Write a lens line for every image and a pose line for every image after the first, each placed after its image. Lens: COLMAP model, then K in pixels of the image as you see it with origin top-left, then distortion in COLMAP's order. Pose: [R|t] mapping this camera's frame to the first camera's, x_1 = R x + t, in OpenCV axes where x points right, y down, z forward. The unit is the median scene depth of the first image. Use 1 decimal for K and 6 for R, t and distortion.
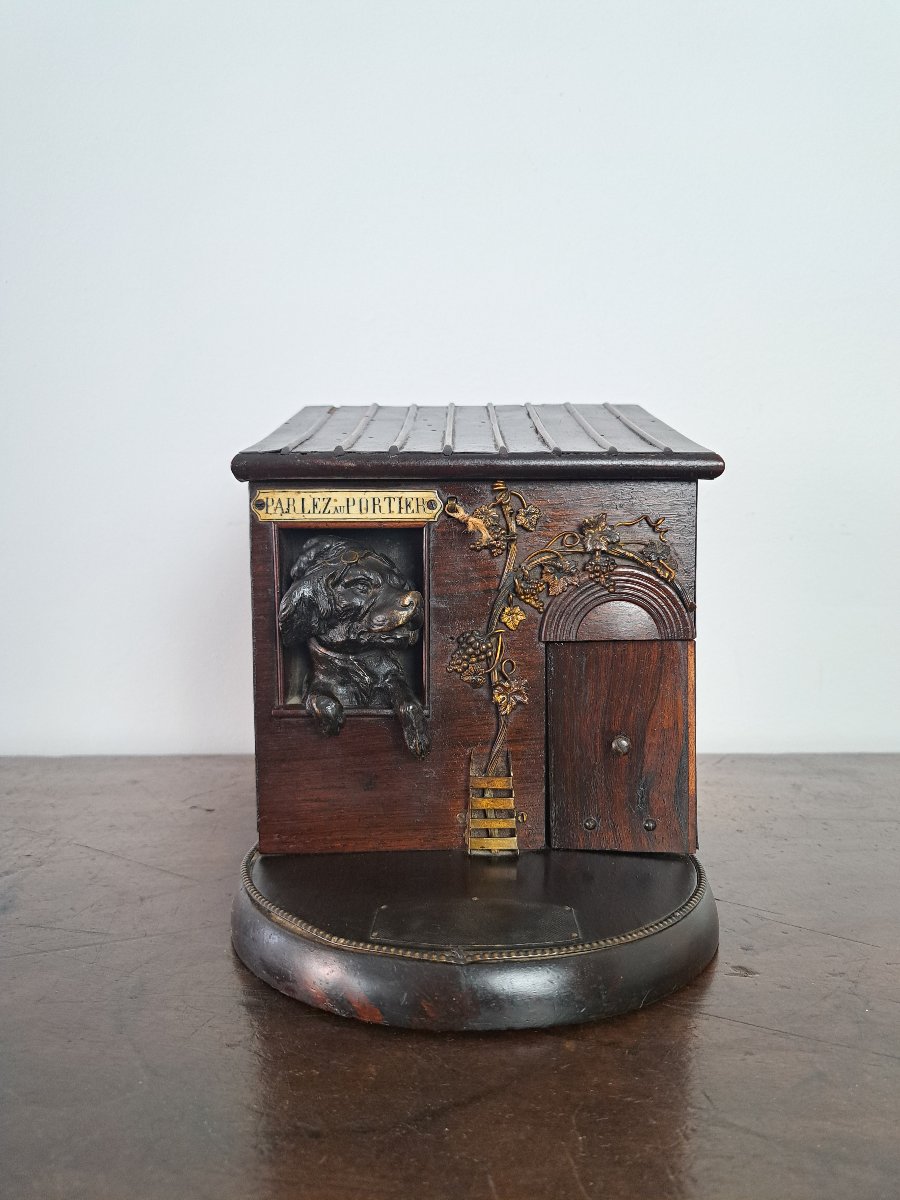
lens RADIAL K [[925.8, 0, 447.4], [0, 925.8, 612.3], [0, 0, 1]] dist [0.014419, -0.057304]
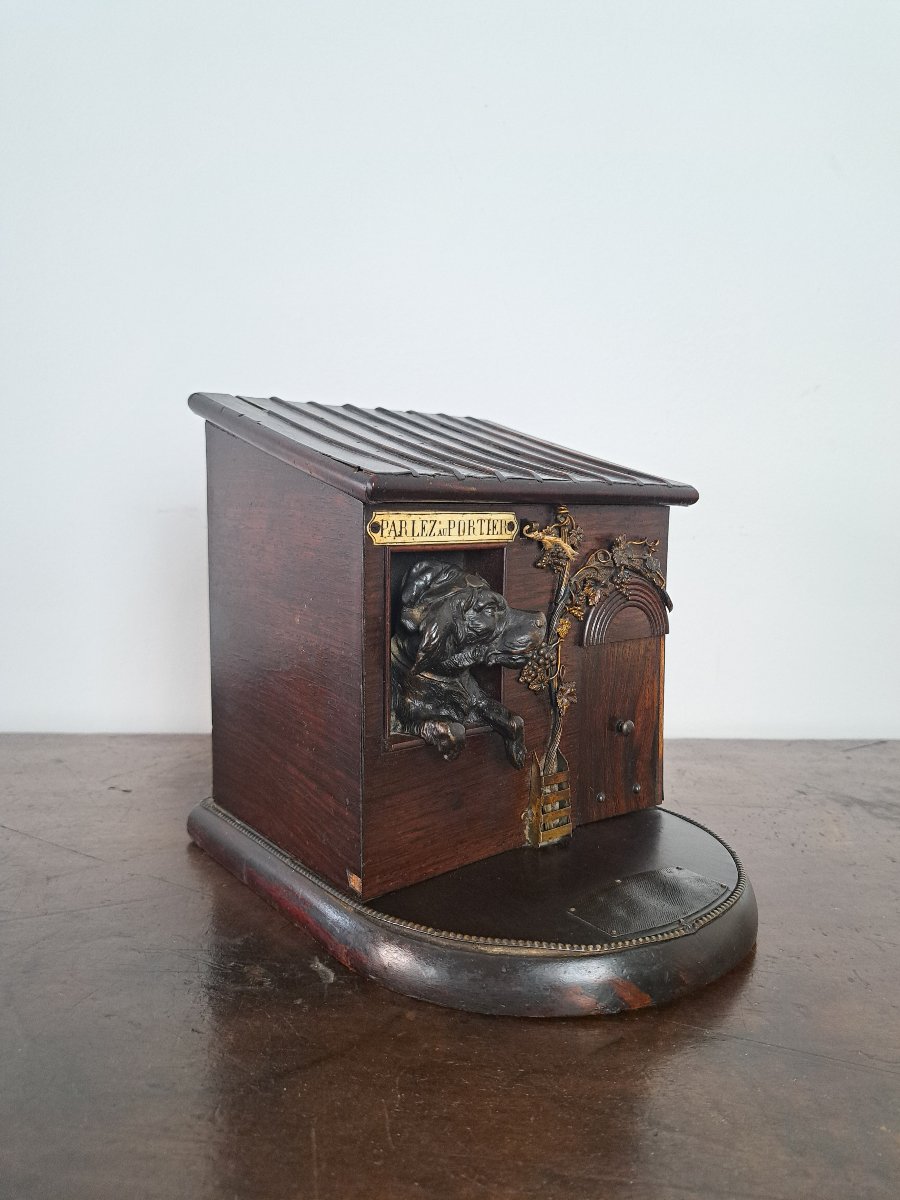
lens RADIAL K [[925.8, 0, 480.4], [0, 925.8, 602.8], [0, 0, 1]] dist [0.014419, -0.057304]
pose [[0.754145, -0.060330, 0.653931, -0.731949], [0.036204, 0.998076, 0.050328, -0.083928], [-0.655709, -0.014280, 0.754878, 0.231890]]
